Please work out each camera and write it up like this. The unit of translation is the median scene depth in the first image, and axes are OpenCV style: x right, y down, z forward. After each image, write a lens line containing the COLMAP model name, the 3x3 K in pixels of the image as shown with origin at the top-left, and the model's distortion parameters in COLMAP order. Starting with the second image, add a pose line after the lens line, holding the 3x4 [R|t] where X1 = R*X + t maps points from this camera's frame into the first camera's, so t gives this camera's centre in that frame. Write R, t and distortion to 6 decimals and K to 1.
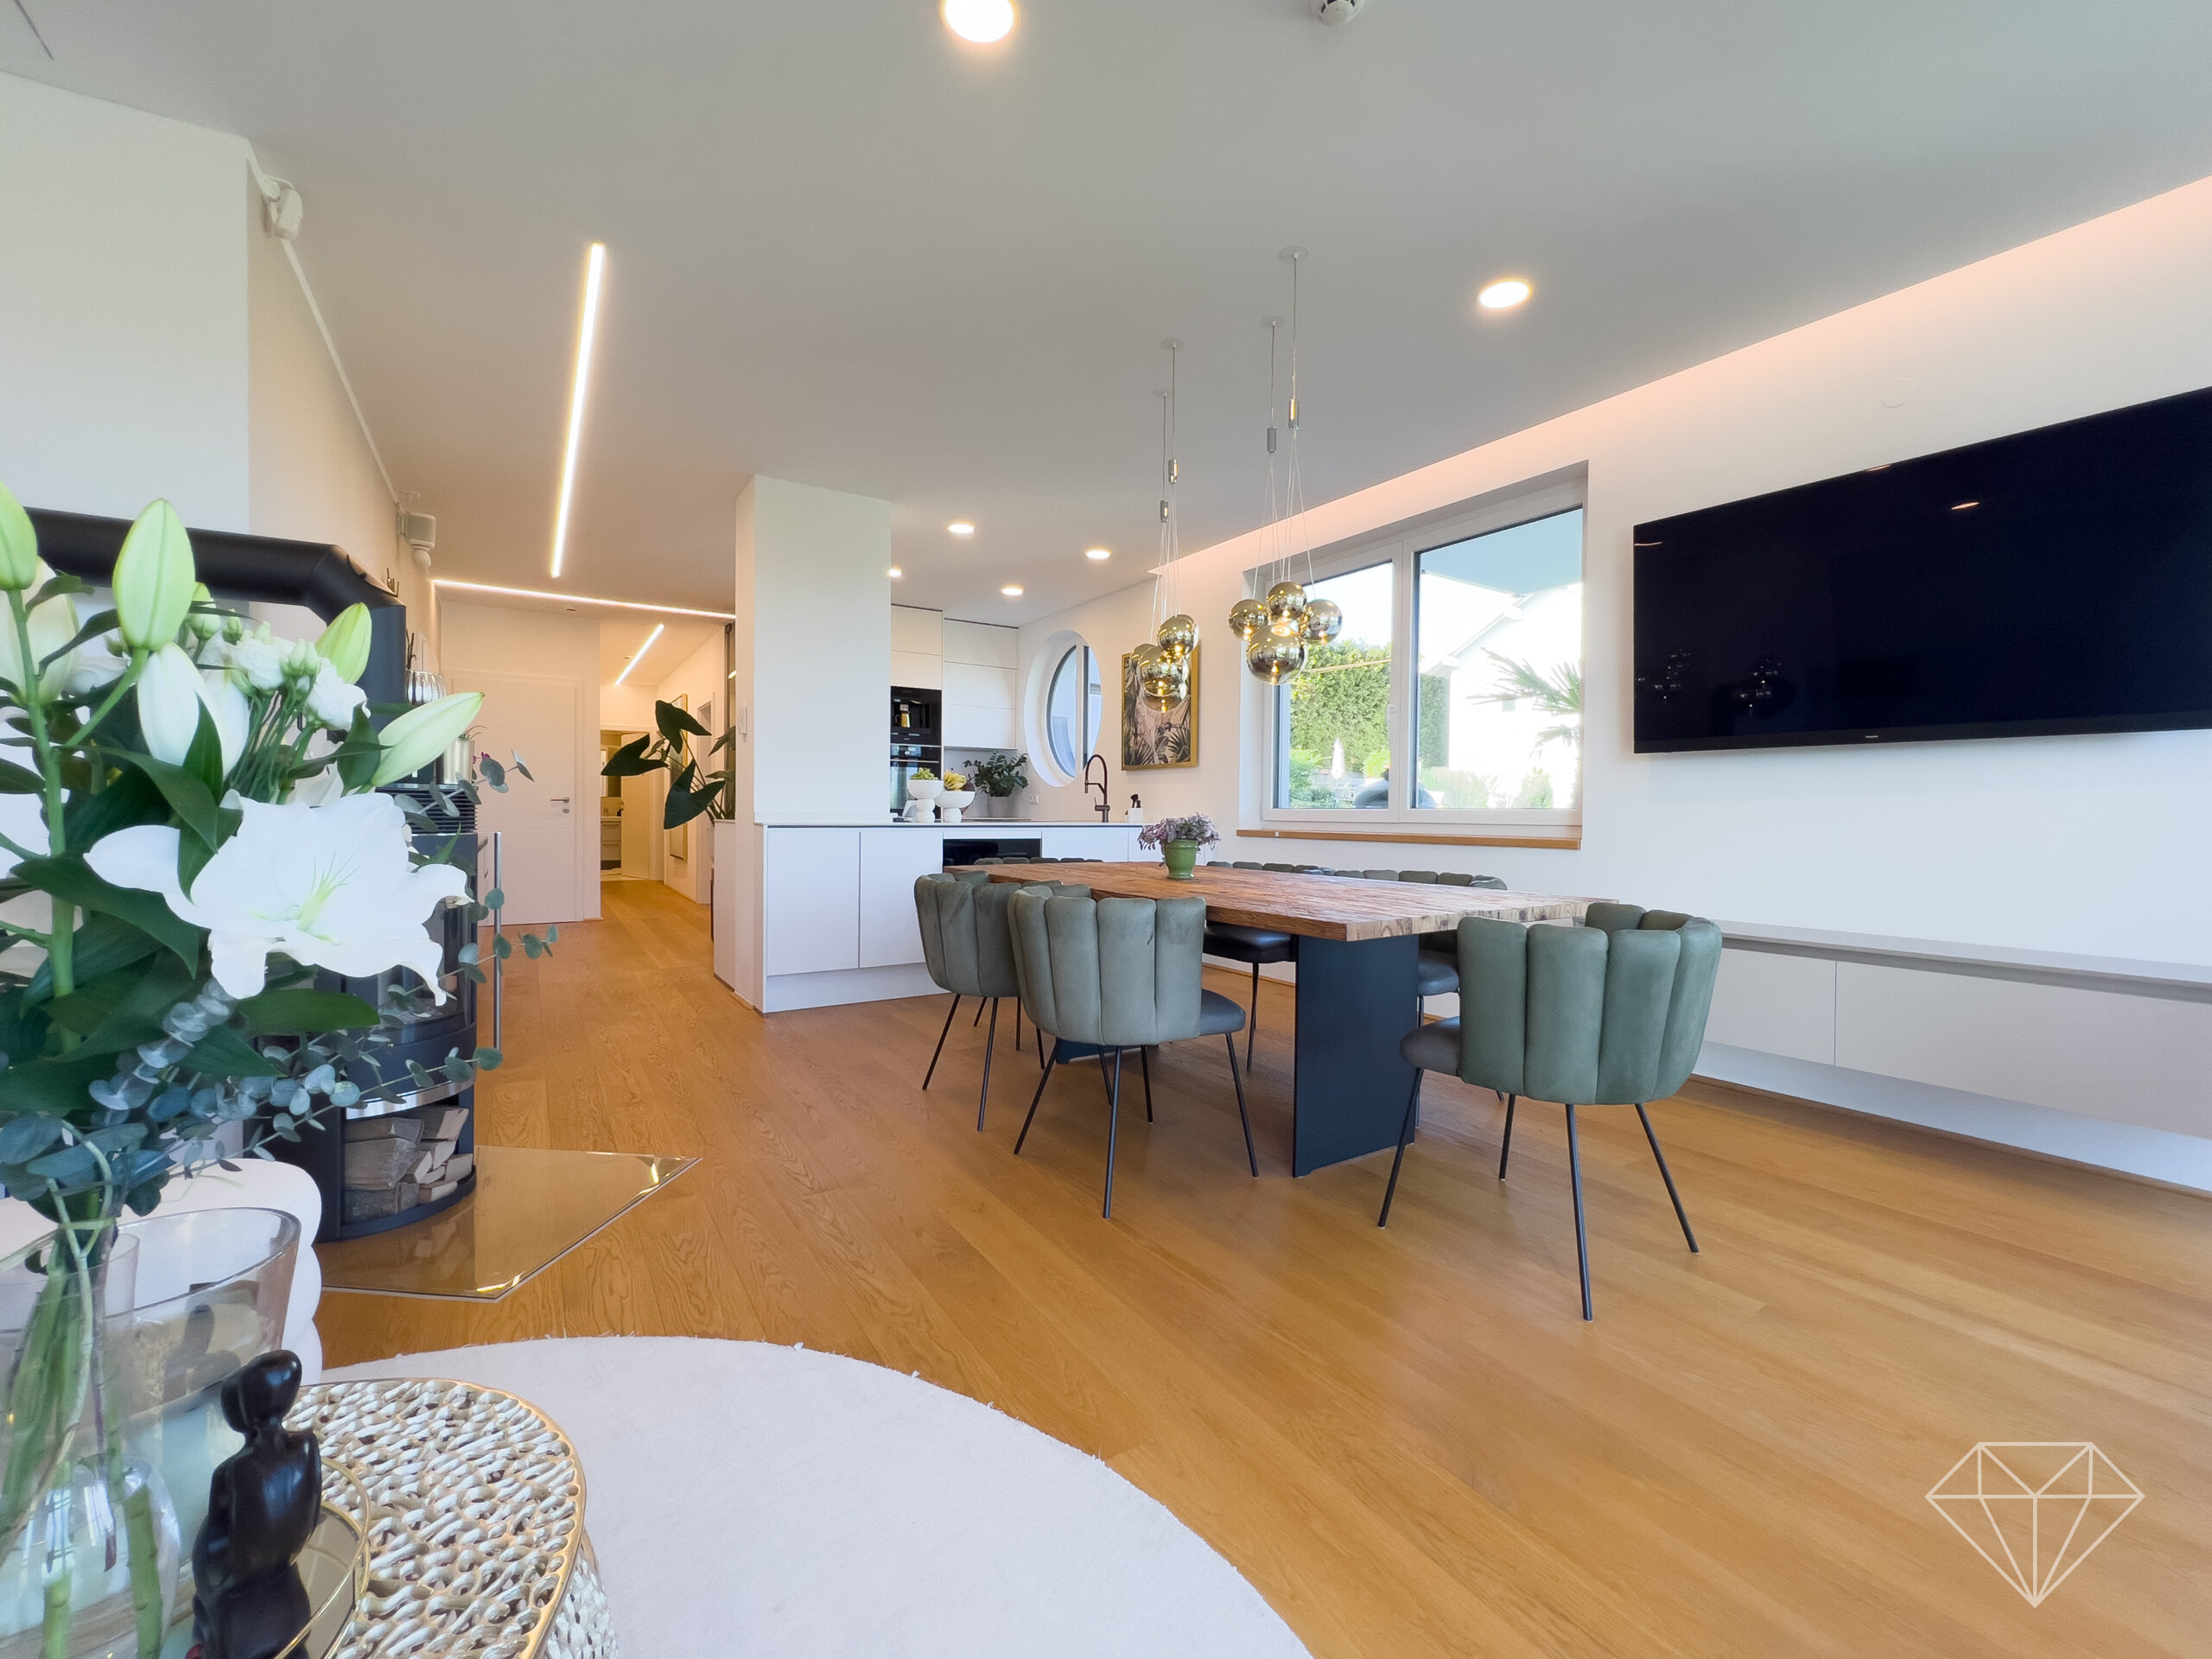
lens RADIAL K [[891.4, 0, 1100.7], [0, 891.4, 825.8], [0, 0, 1]] dist [-0.001864, -0.000629]
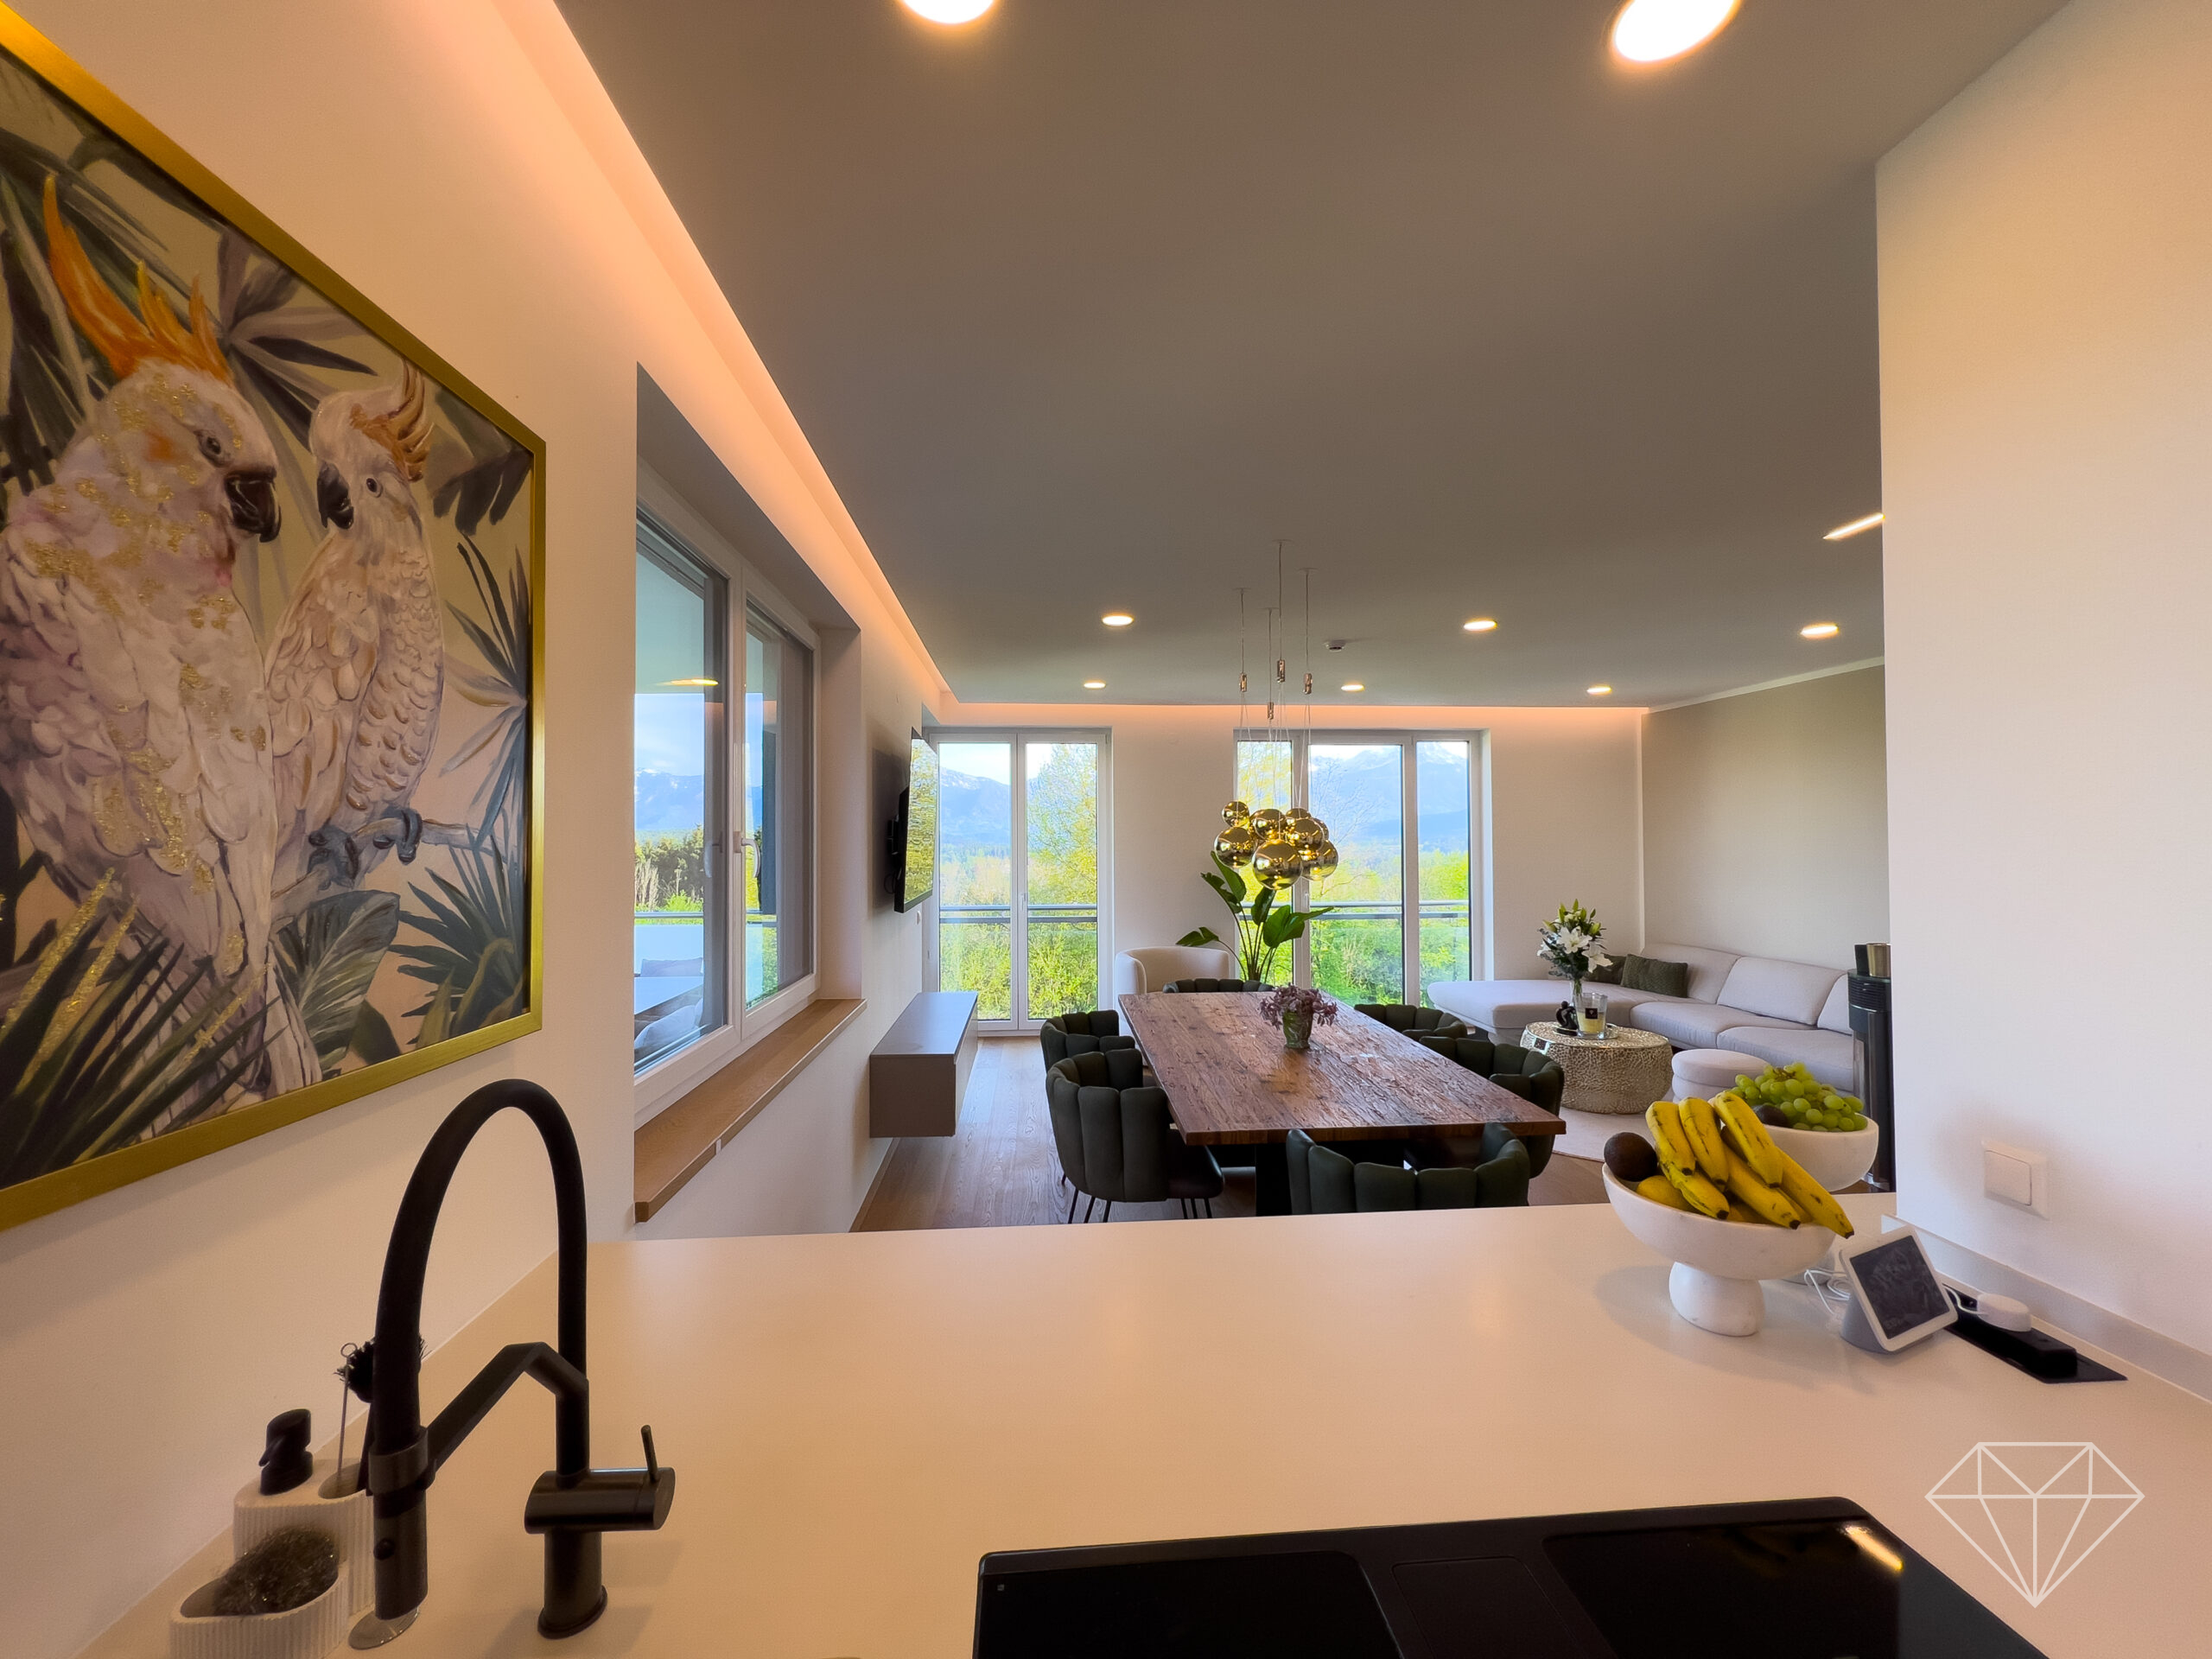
lens RADIAL K [[891.4, 0, 1104.0], [0, 891.4, 834.4], [0, 0, 1]] dist [-0.001864, -0.000629]
pose [[-0.874826, -0.001594, 0.484435, -0.138011], [0.003393, 0.999950, 0.009418, -0.132058], [-0.484426, 0.009883, -0.874777, 1.276013]]
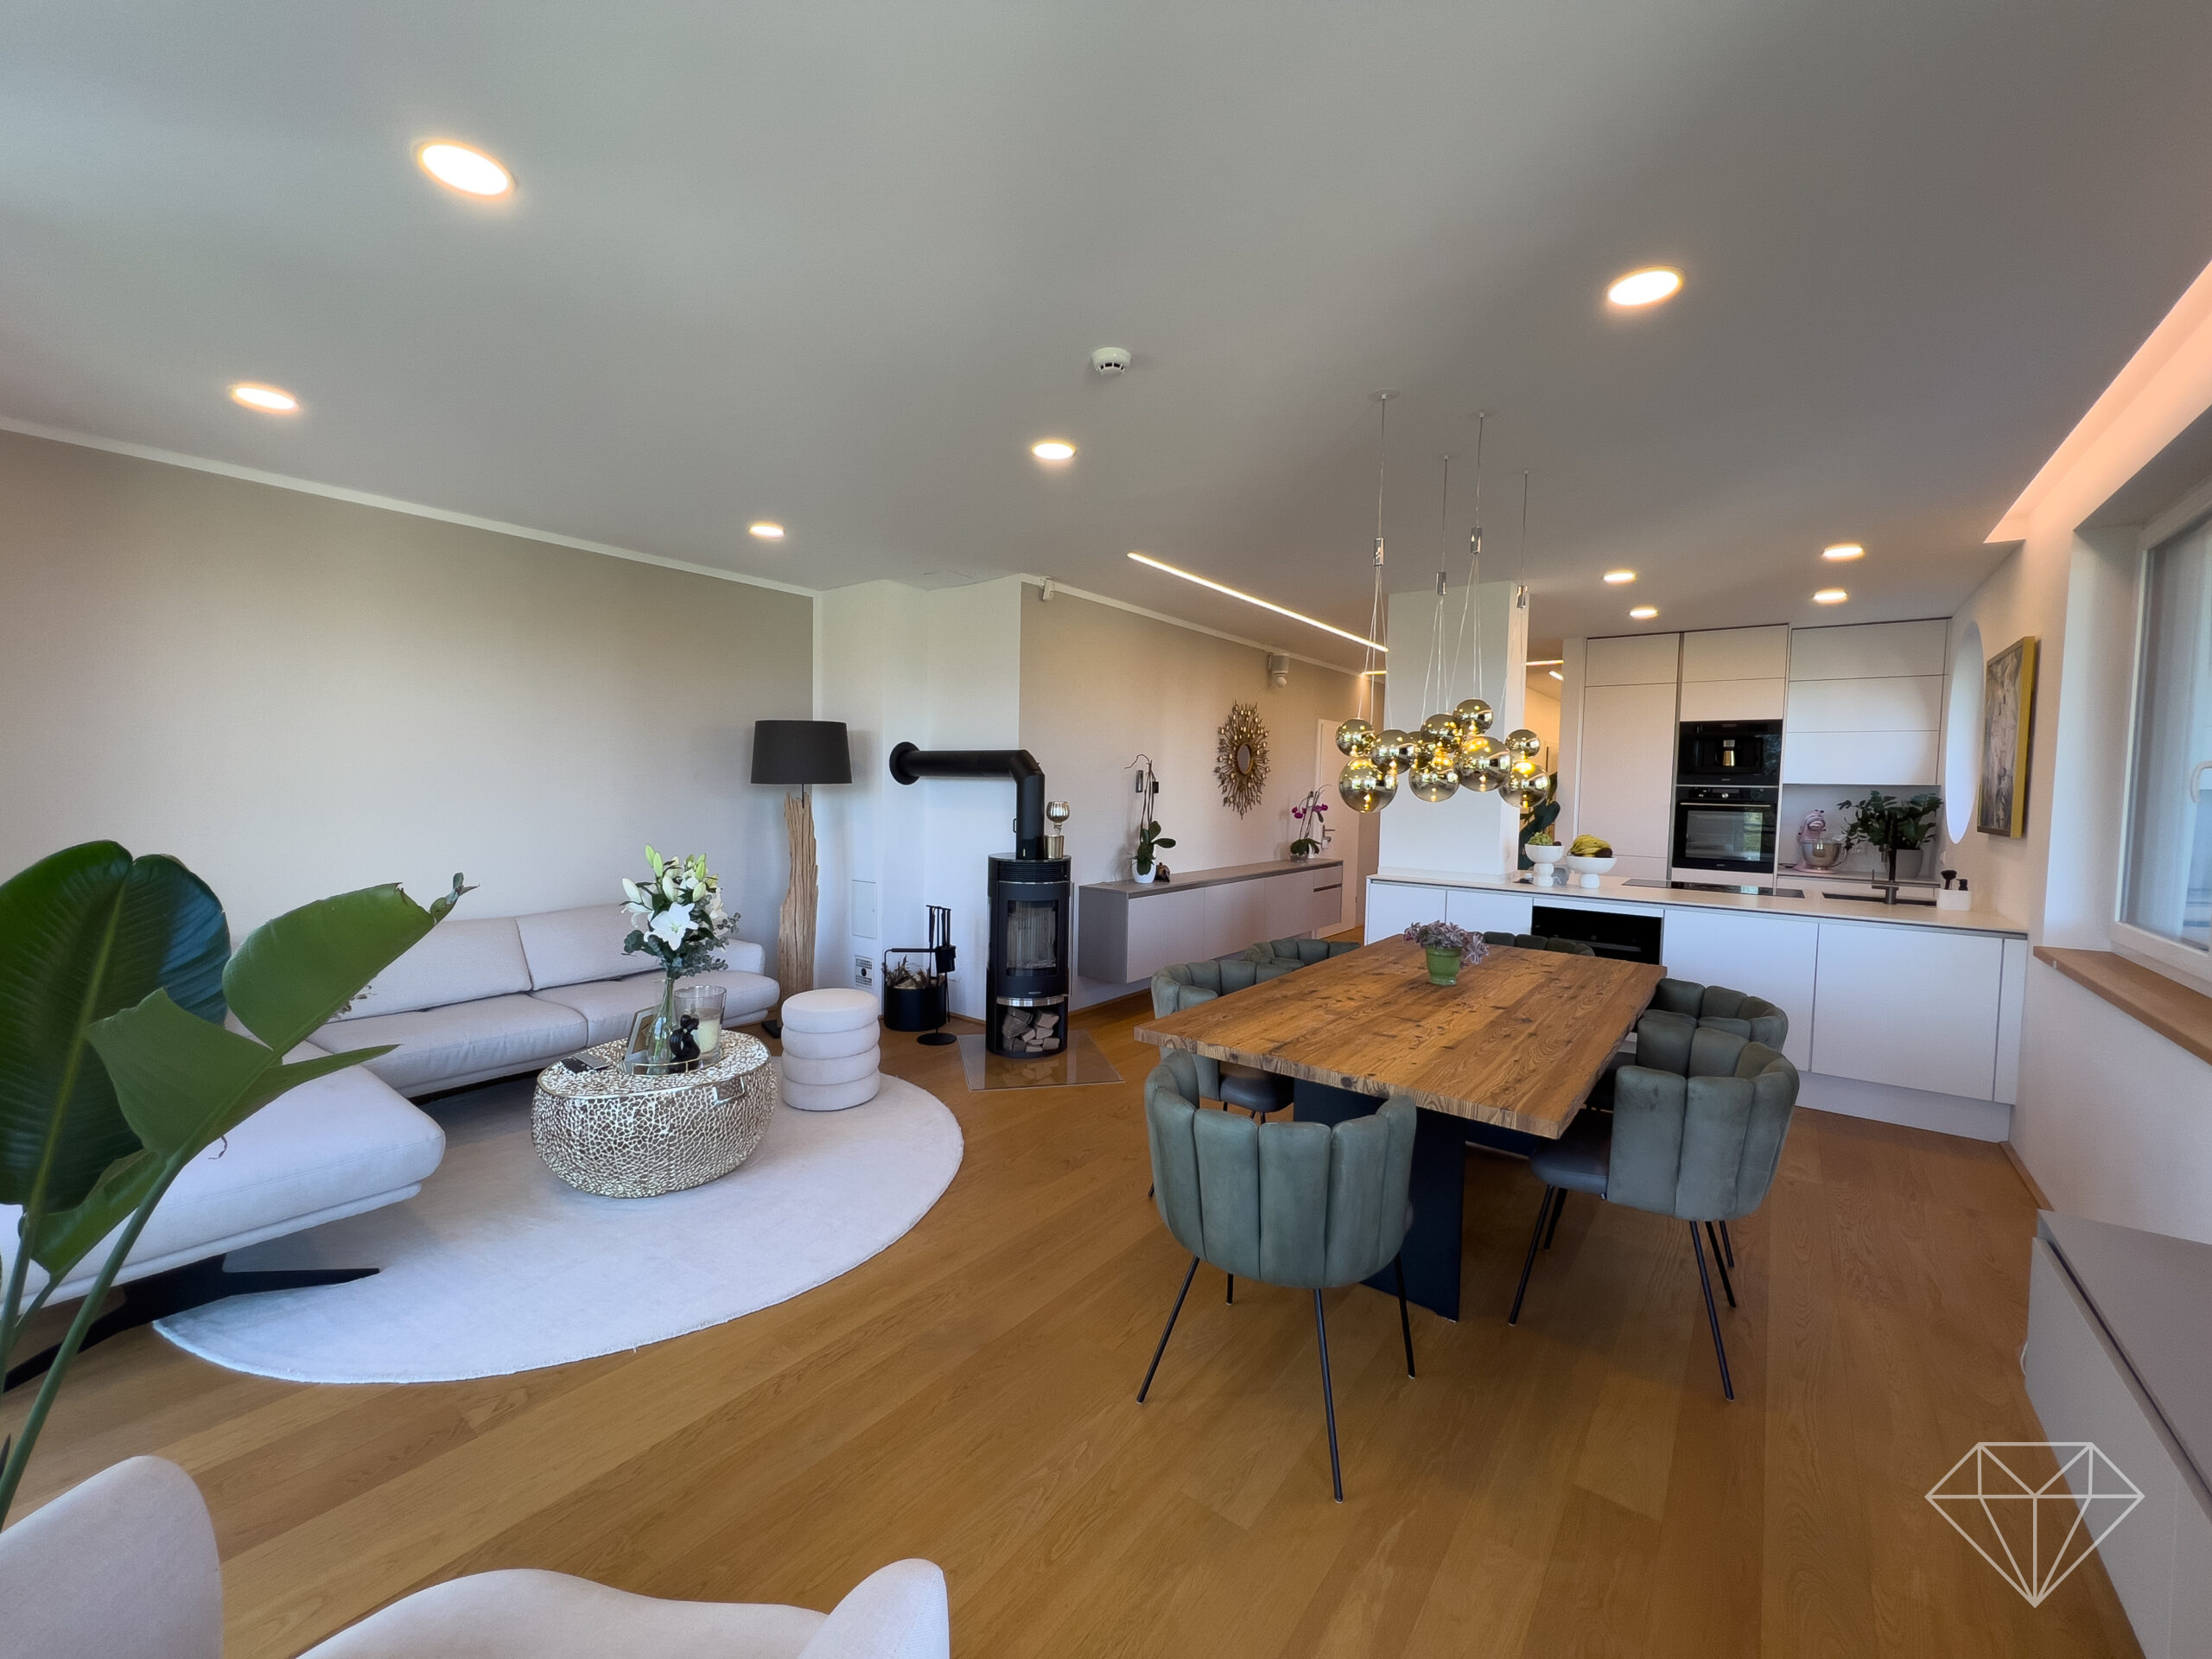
lens RADIAL K [[891.4, 0, 1093.6], [0, 891.4, 825.1], [0, 0, 1]] dist [-0.001864, -0.000629]
pose [[0.329249, 0.042298, -0.943295, 0.560176], [-0.031681, 0.998929, 0.033734, -0.087269], [0.943711, 0.018778, 0.330237, 0.181458]]
